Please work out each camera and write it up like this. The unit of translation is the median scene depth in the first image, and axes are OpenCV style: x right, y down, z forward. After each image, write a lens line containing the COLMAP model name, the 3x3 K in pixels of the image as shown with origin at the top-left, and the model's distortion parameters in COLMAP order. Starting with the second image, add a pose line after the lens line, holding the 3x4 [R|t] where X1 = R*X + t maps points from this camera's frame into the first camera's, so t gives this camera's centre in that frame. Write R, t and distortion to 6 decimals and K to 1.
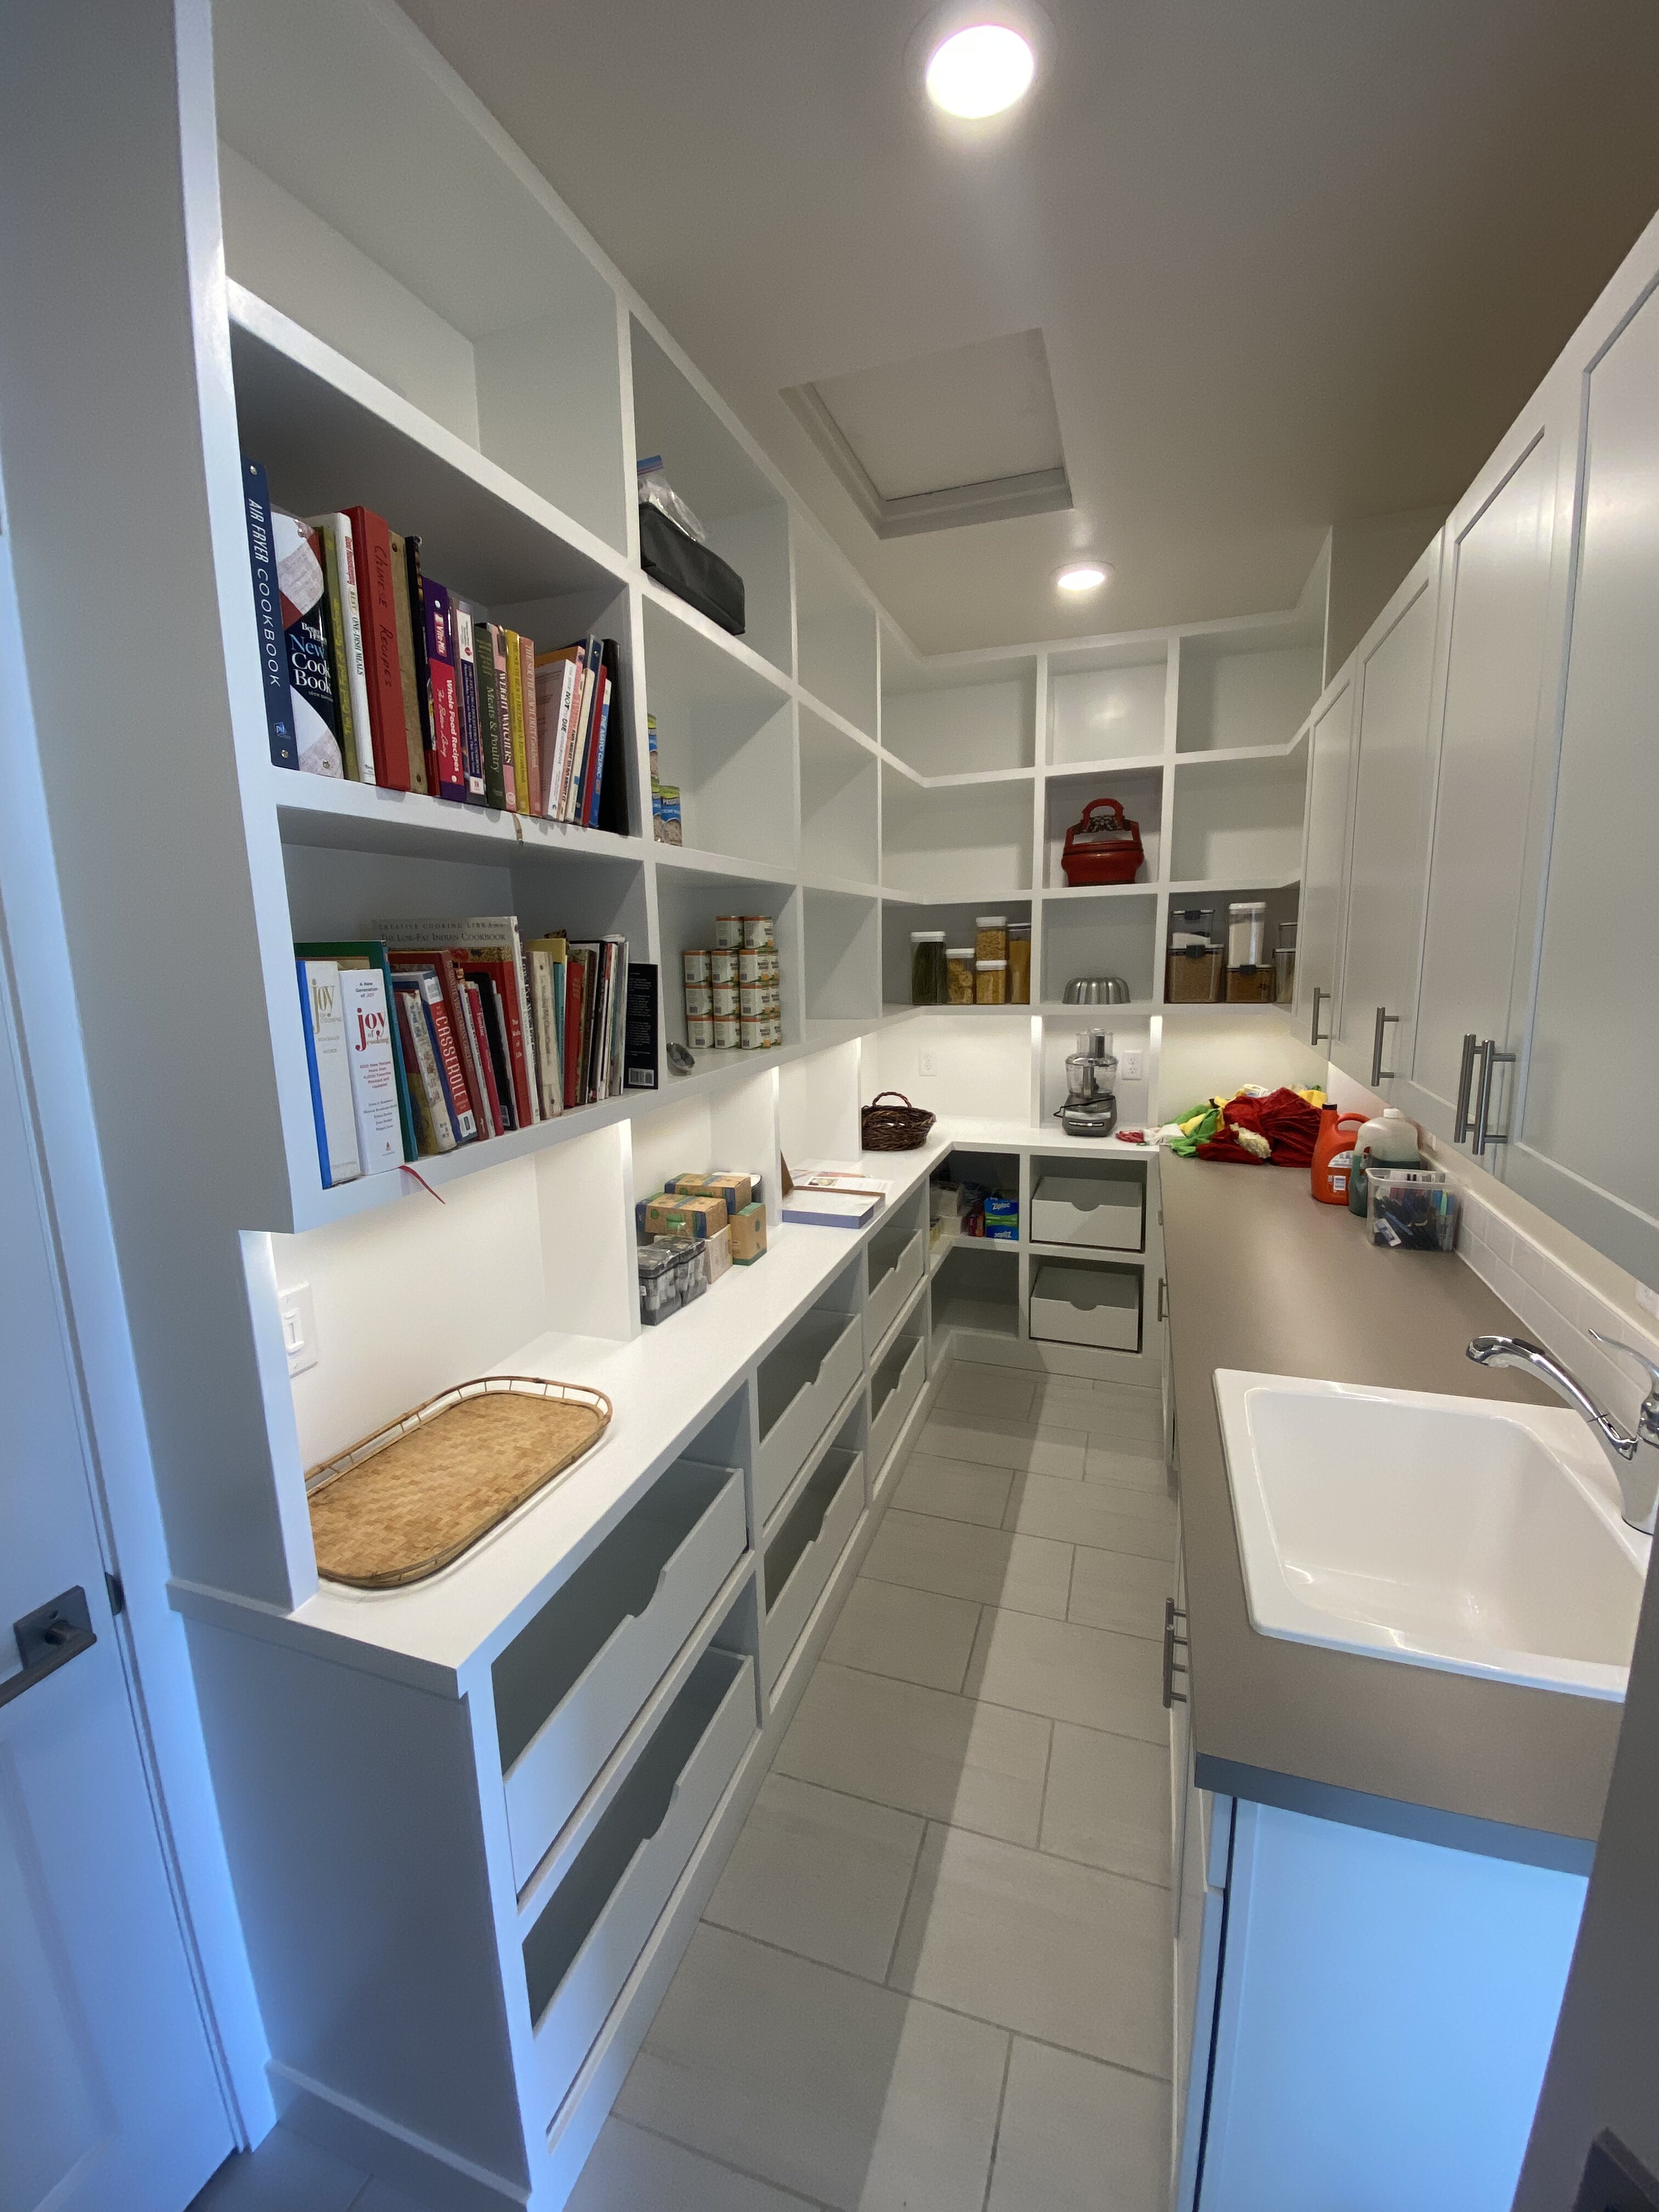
lens RADIAL K [[896.0, 0, 829.5], [0, 896.0, 1106.0], [0, 0, 1]] dist [-0.000361, -0.009761]
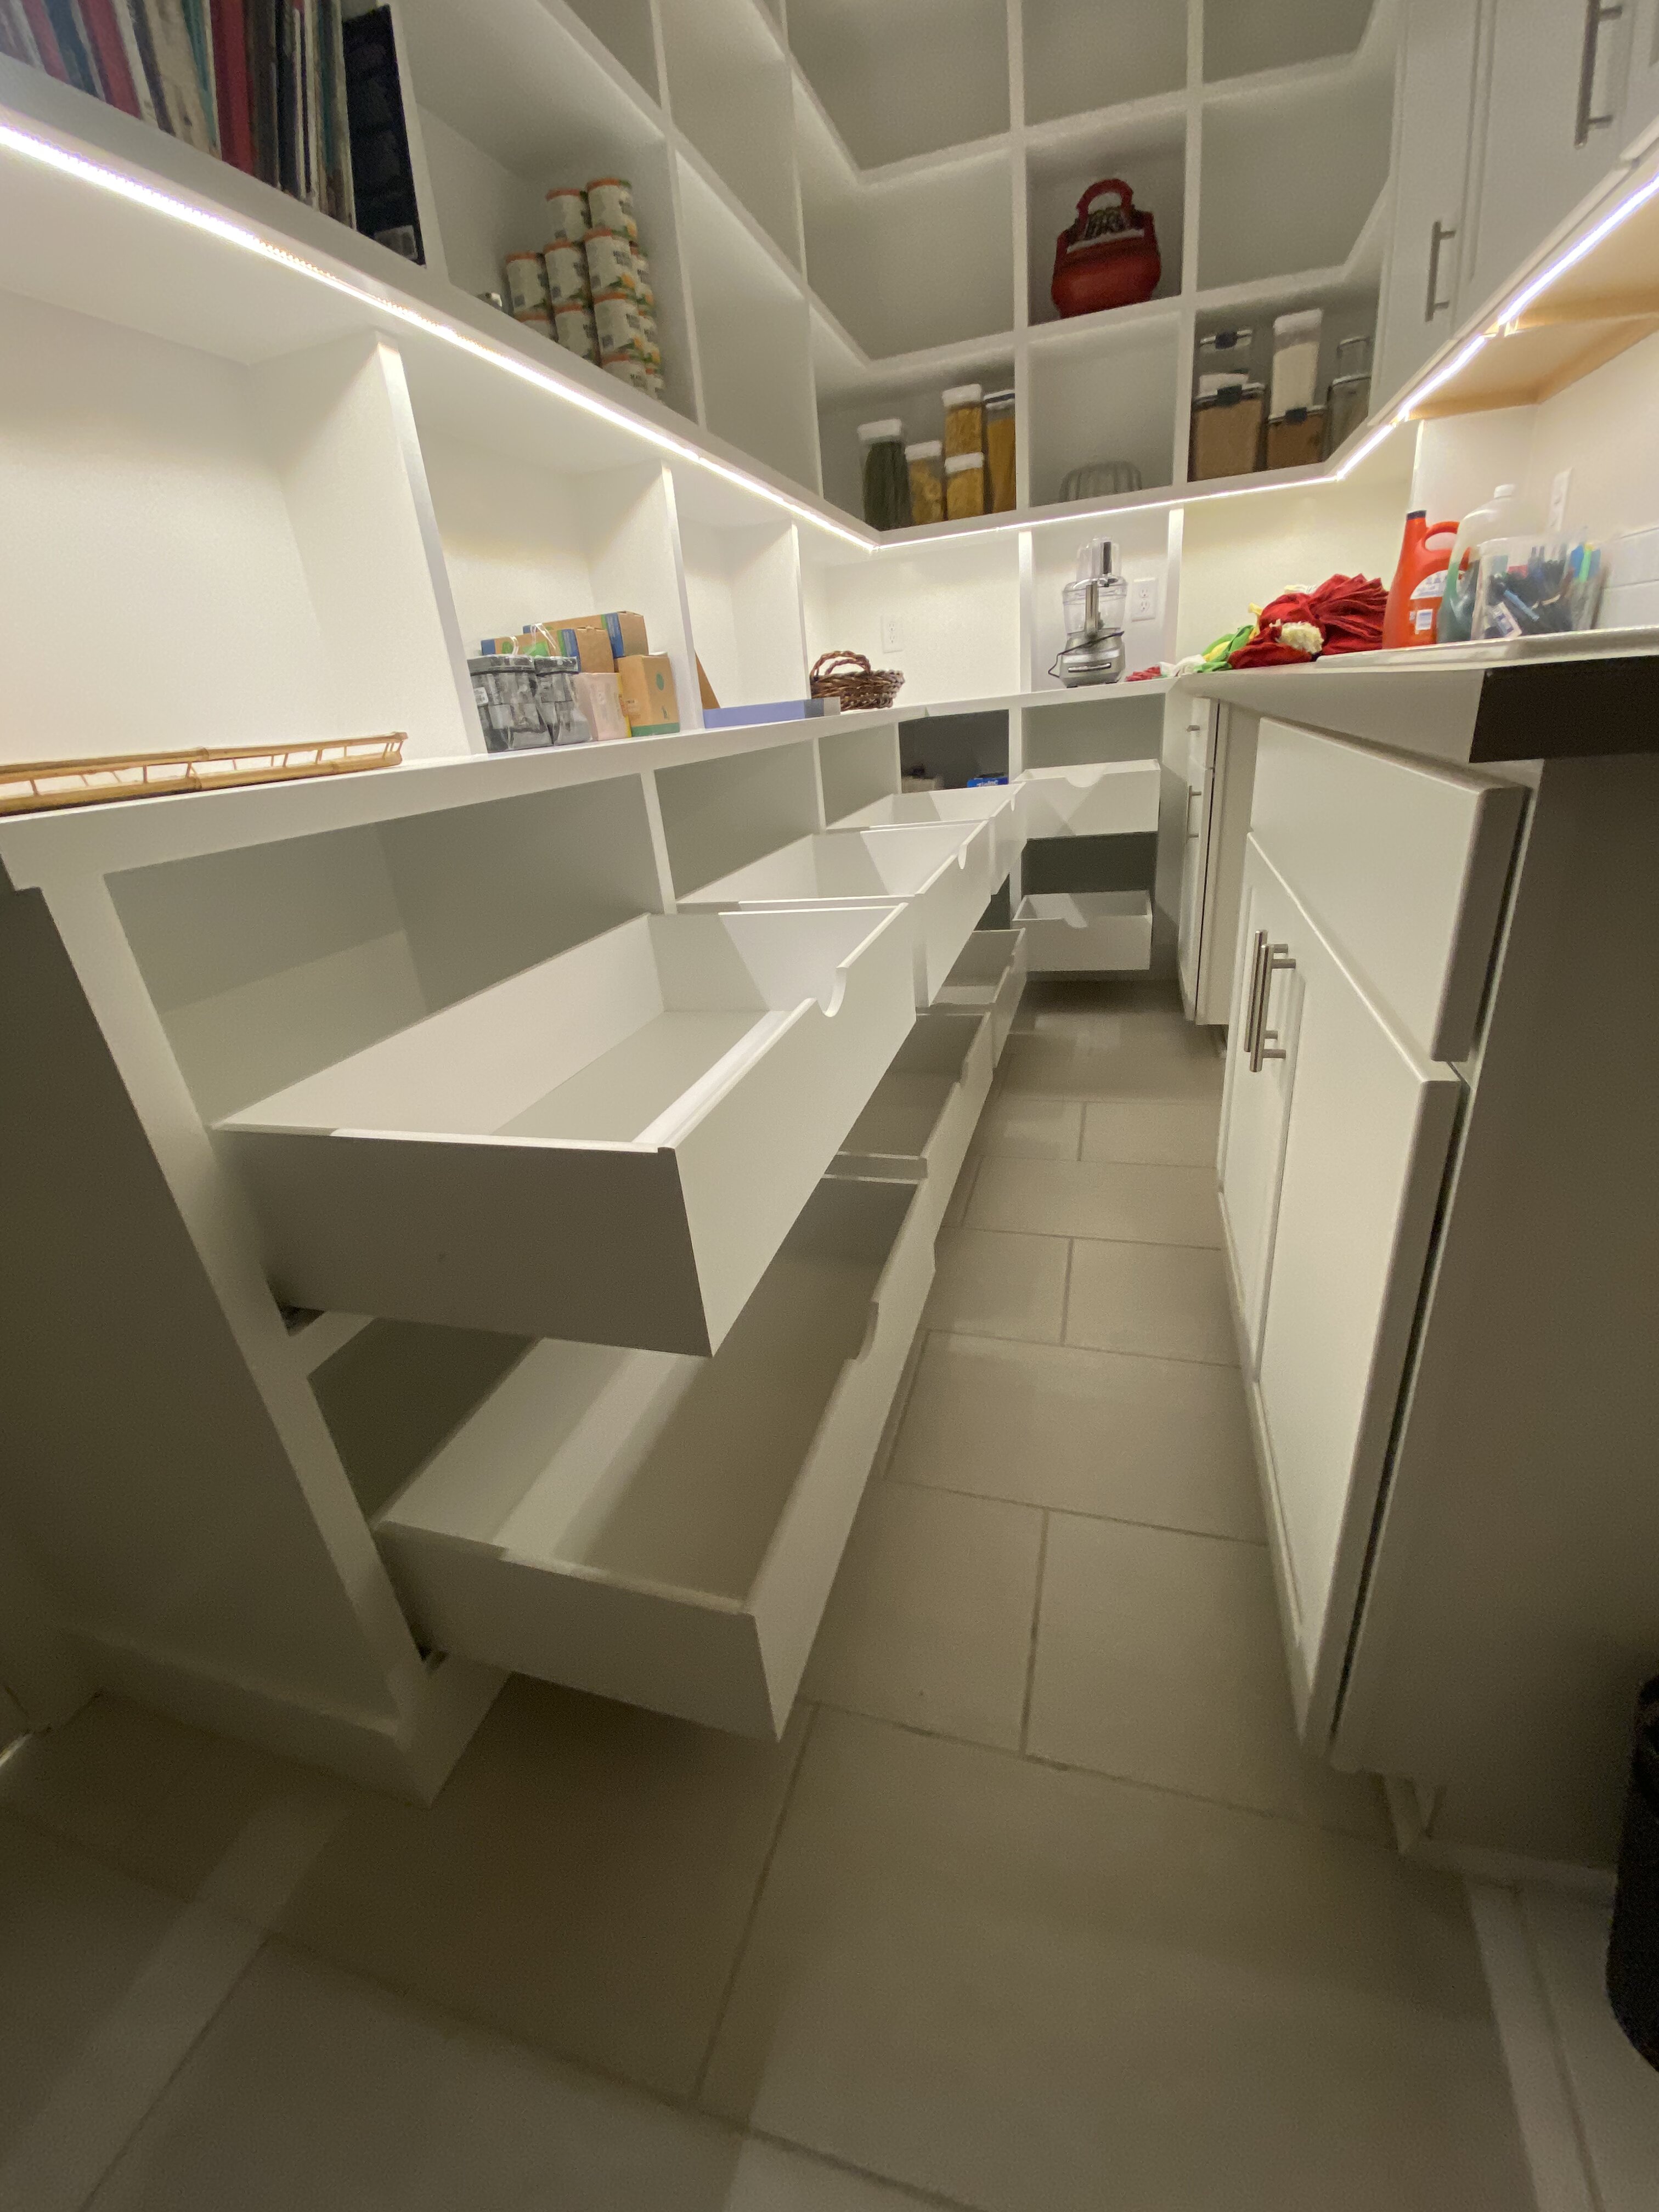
lens RADIAL K [[896.0, 0, 829.5], [0, 896.0, 1106.0], [0, 0, 1]] dist [-0.000361, -0.009761]
pose [[0.997076, -0.076356, 0.002882, 0.021084], [0.073838, 0.972535, 0.220733, 0.218183], [-0.019657, -0.219875, 0.975330, 0.133819]]
